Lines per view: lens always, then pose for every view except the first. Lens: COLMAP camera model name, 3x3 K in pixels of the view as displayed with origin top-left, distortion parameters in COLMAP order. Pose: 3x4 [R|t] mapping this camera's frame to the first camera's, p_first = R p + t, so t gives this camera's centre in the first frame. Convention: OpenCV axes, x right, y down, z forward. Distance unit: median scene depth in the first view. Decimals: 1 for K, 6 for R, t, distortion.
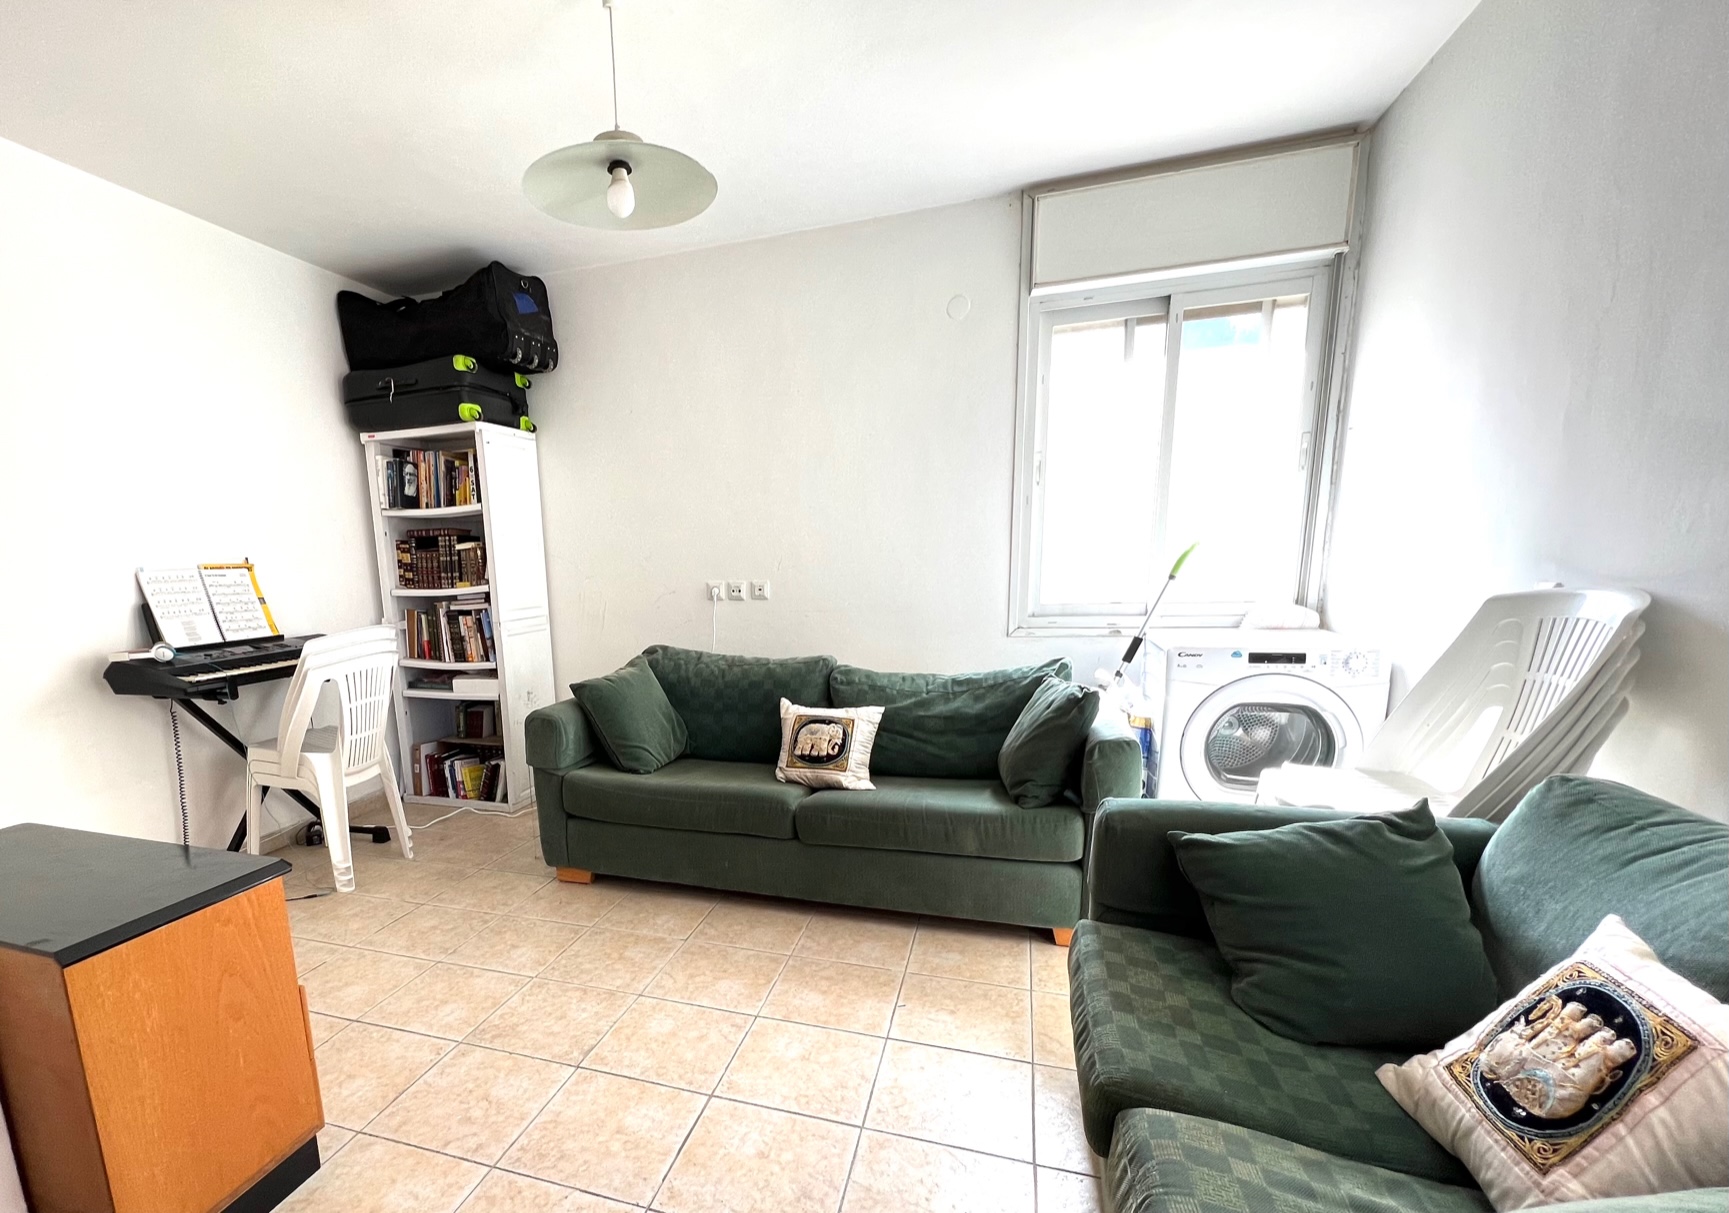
lens RADIAL K [[815.0, 0, 713.9], [0, 815.0, 730.5], [0, 0, 1]] dist [-0.003052, -0.000755]
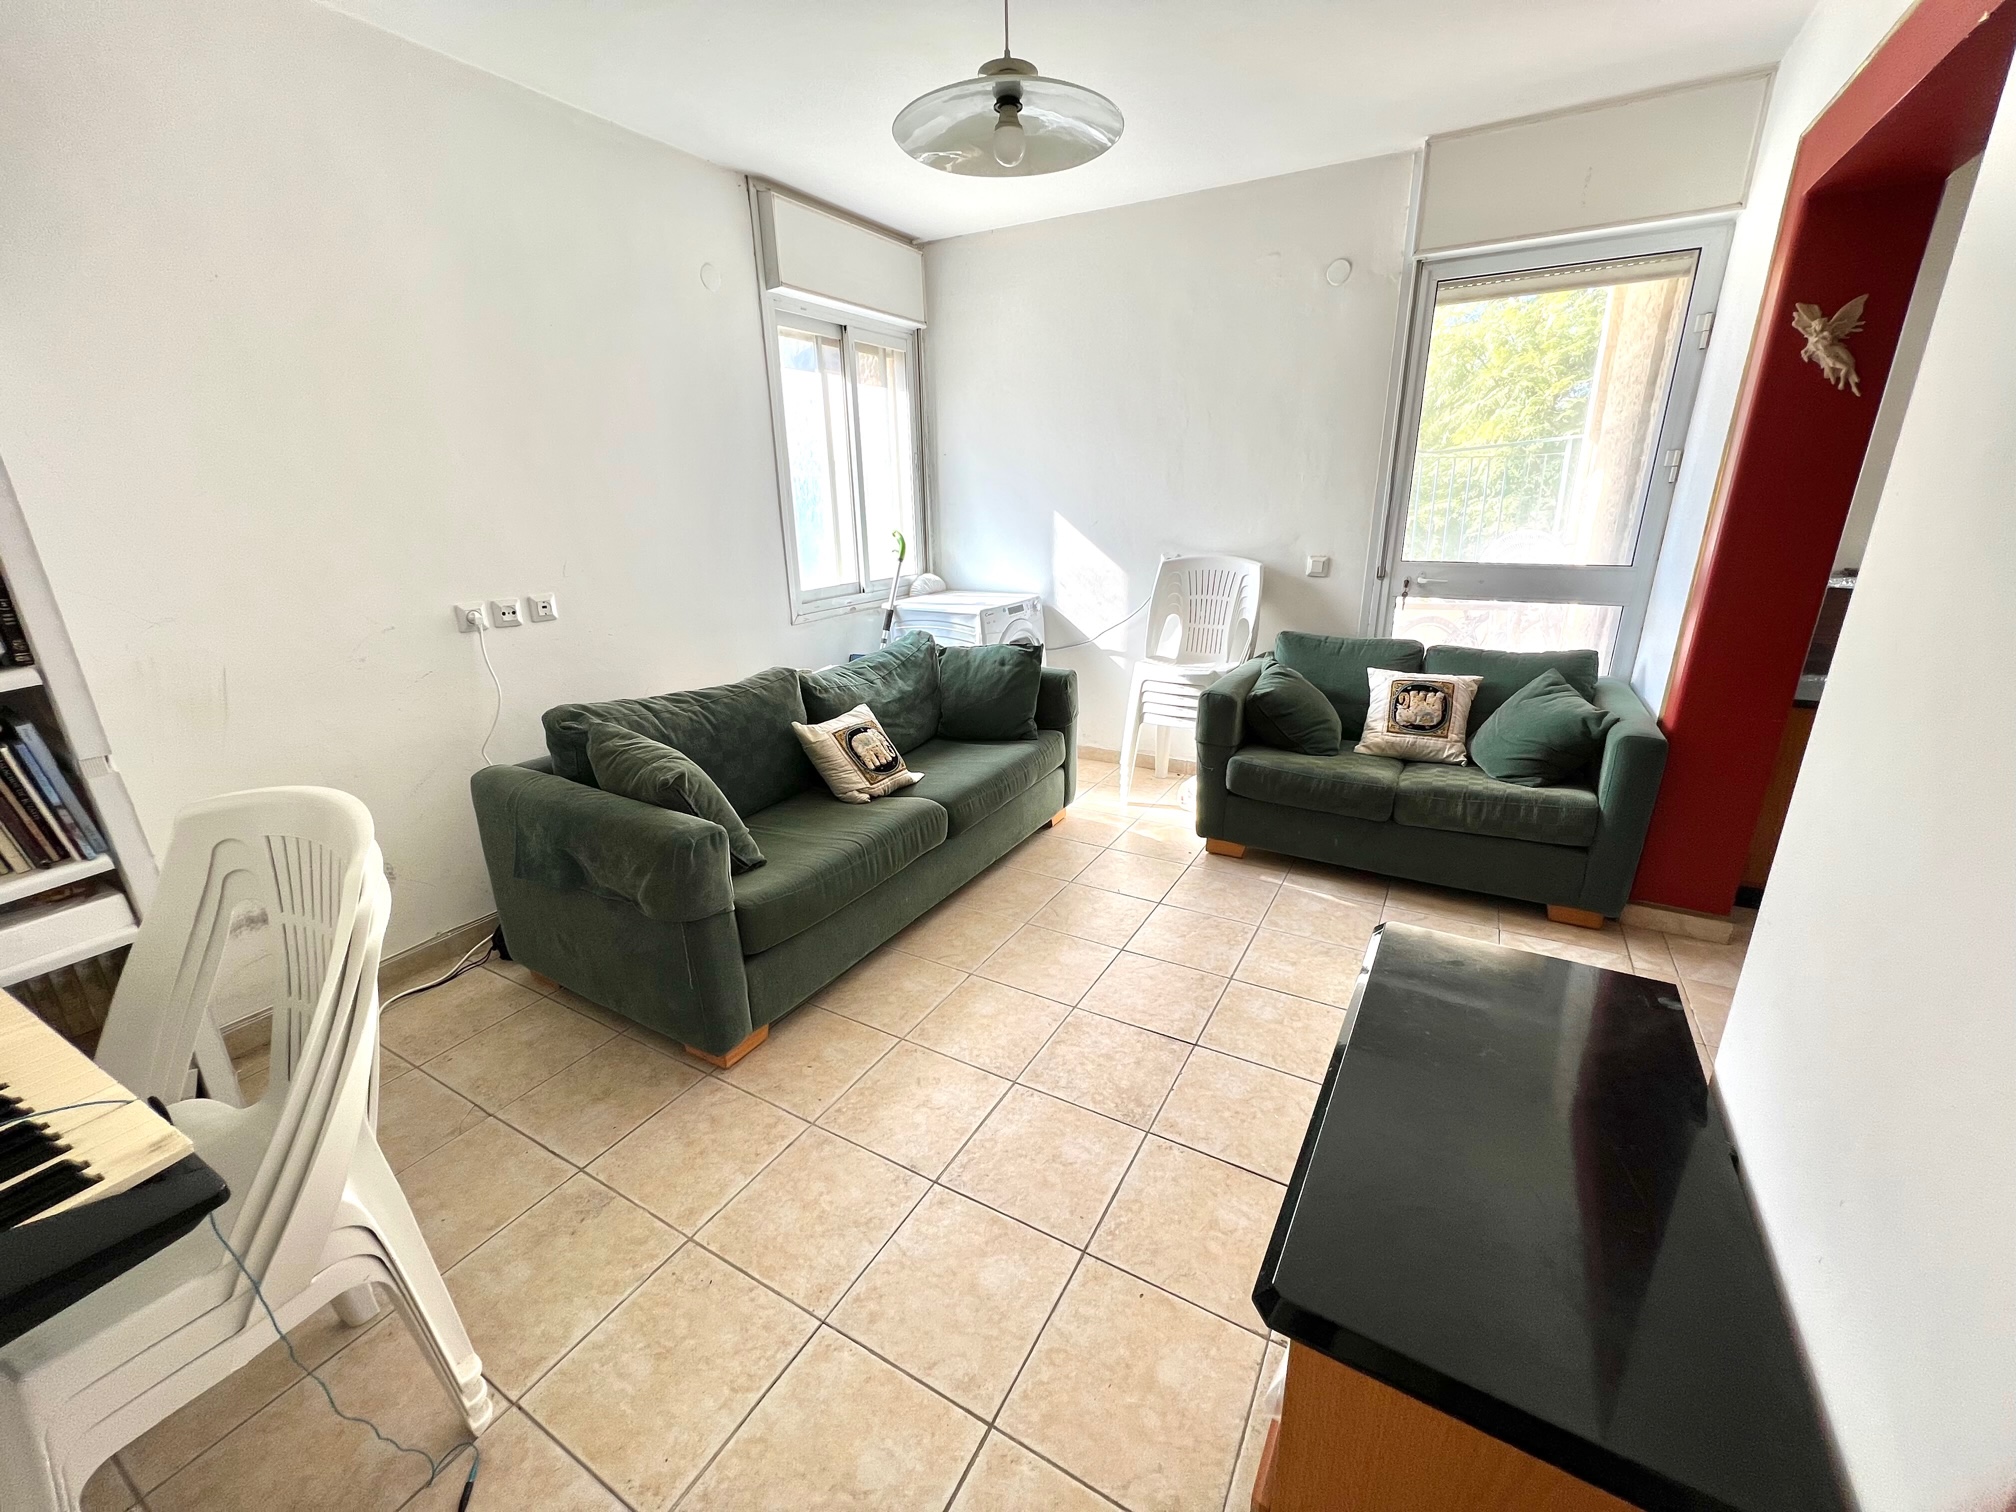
lens RADIAL K [[804.0, 0, 1008.0], [0, 804.0, 756.0], [0, 0, 1]] dist [-0.001271, -0.000023]
pose [[0.176507, -0.281859, 0.943080, -0.690771], [0.209812, 0.946877, 0.243726, -0.166834], [-0.961678, 0.154850, 0.226268, 0.585657]]
